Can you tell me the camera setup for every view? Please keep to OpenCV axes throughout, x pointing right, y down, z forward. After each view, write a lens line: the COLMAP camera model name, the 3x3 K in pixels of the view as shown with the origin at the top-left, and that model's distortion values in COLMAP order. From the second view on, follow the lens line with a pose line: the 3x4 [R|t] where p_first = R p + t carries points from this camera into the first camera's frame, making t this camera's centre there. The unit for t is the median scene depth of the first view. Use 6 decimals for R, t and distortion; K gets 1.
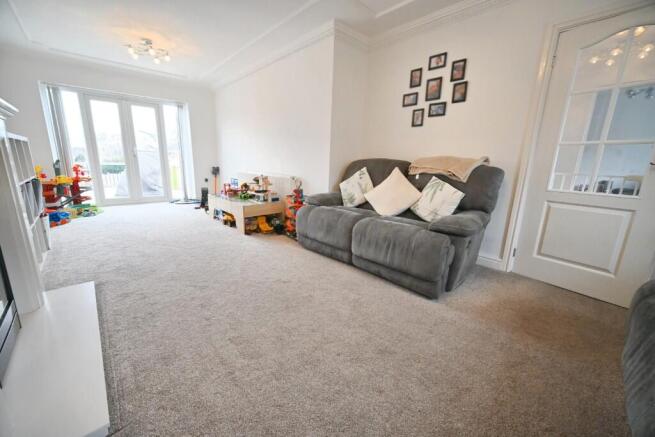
lens RADIAL K [[261.5, 0, 327.5], [0, 261.5, 218.5], [0, 0, 1]] dist [-0.002255, -0.000072]
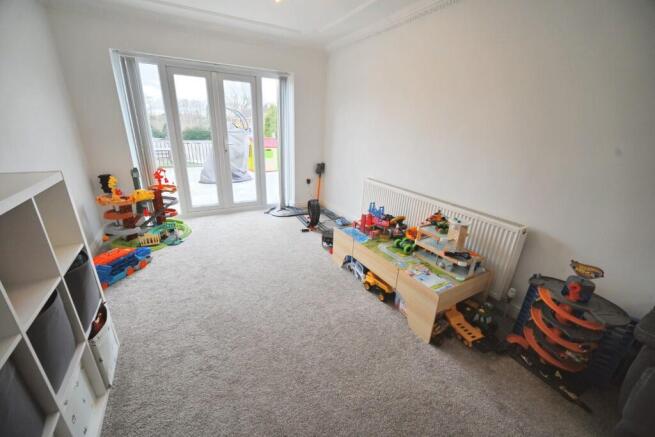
lens RADIAL K [[261.5, 0, 327.5], [0, 261.5, 218.5], [0, 0, 1]] dist [-0.002255, -0.000072]
pose [[0.975159, 0.083857, -0.205017, -0.331416], [-0.059201, 0.990568, 0.123576, -0.183797], [0.213446, -0.108369, 0.970926, 0.366277]]
